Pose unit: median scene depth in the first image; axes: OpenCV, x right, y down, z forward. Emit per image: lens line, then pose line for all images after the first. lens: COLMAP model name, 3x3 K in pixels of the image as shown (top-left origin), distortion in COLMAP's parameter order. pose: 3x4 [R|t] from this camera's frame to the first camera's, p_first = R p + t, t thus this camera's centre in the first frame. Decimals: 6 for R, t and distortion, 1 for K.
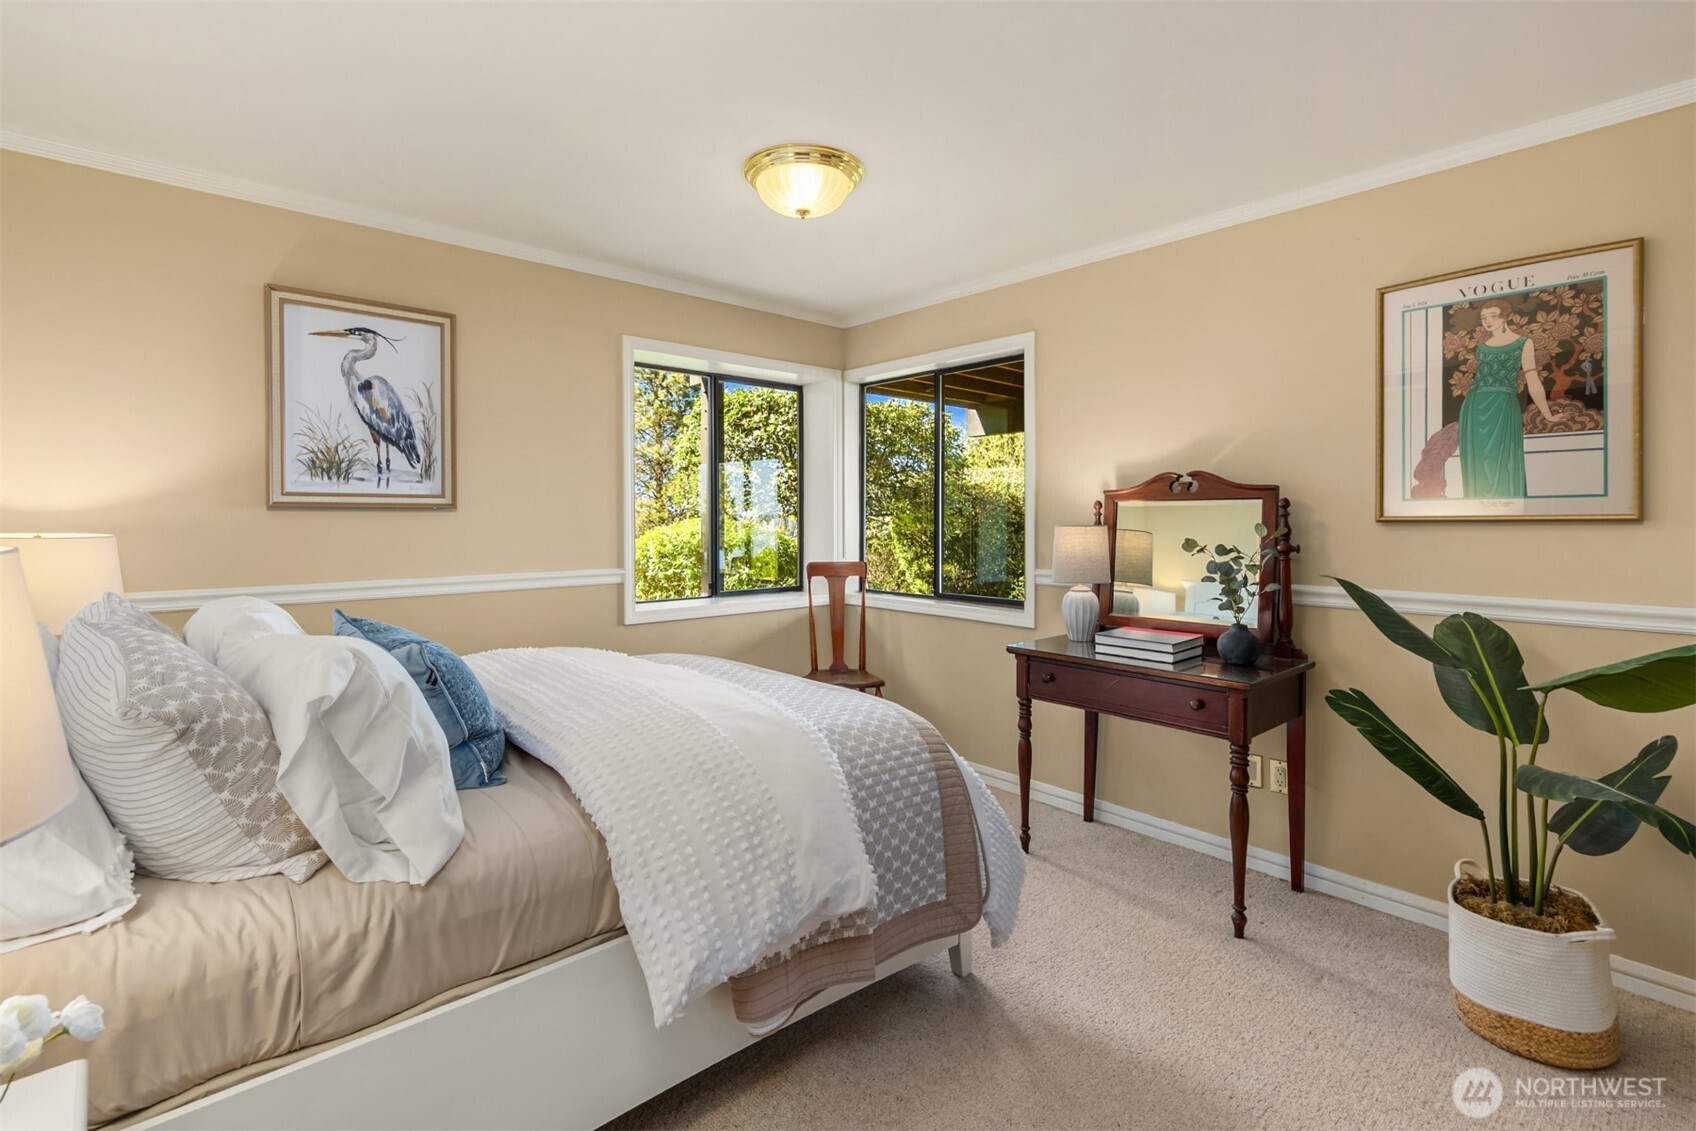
lens RADIAL K [[772.0, 0, 850.6], [0, 772.0, 517.2], [0, 0, 1]] dist [0.001261, 0.000106]
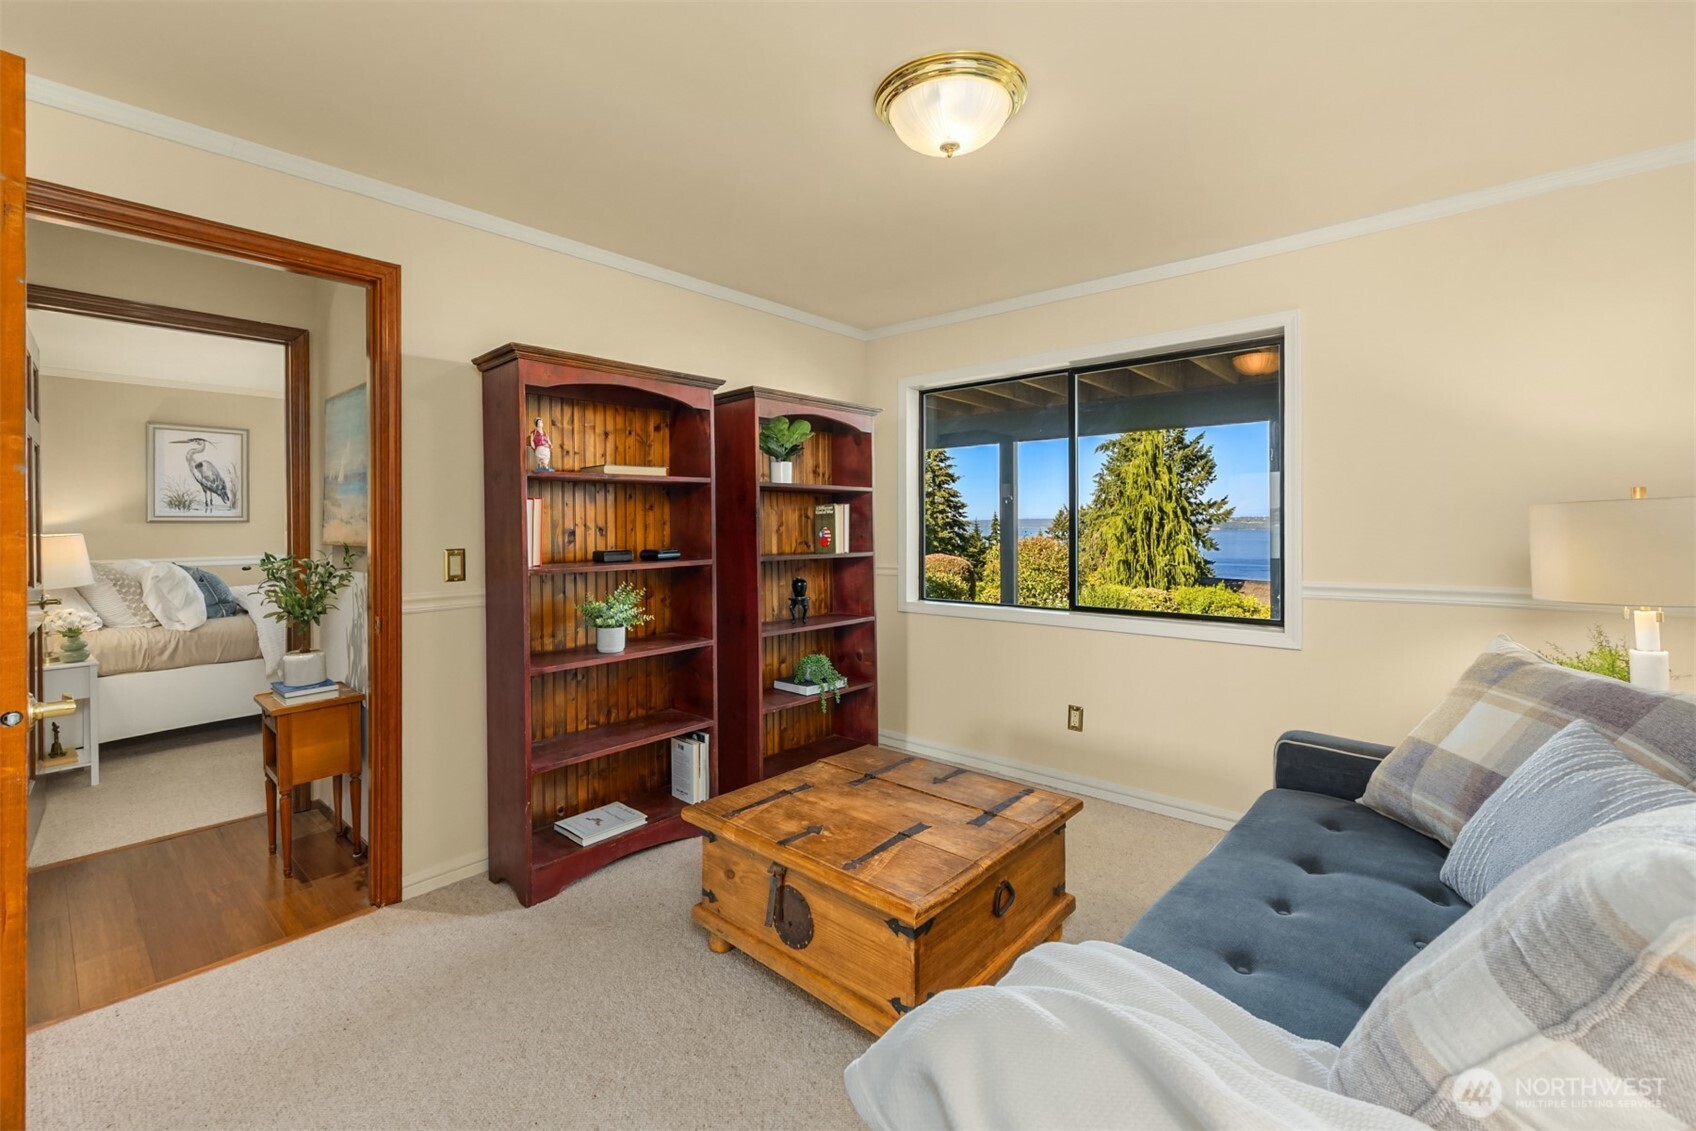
lens RADIAL K [[711.2, 0, 853.0], [0, 711.2, 525.8], [0, 0, 1]] dist [0.000183, 0.000031]
pose [[0.992933, 0.001281, 0.118672, 0.976122], [-0.001068, 0.999998, -0.001856, -0.001777], [-0.118674, 0.001717, 0.992932, -1.219031]]
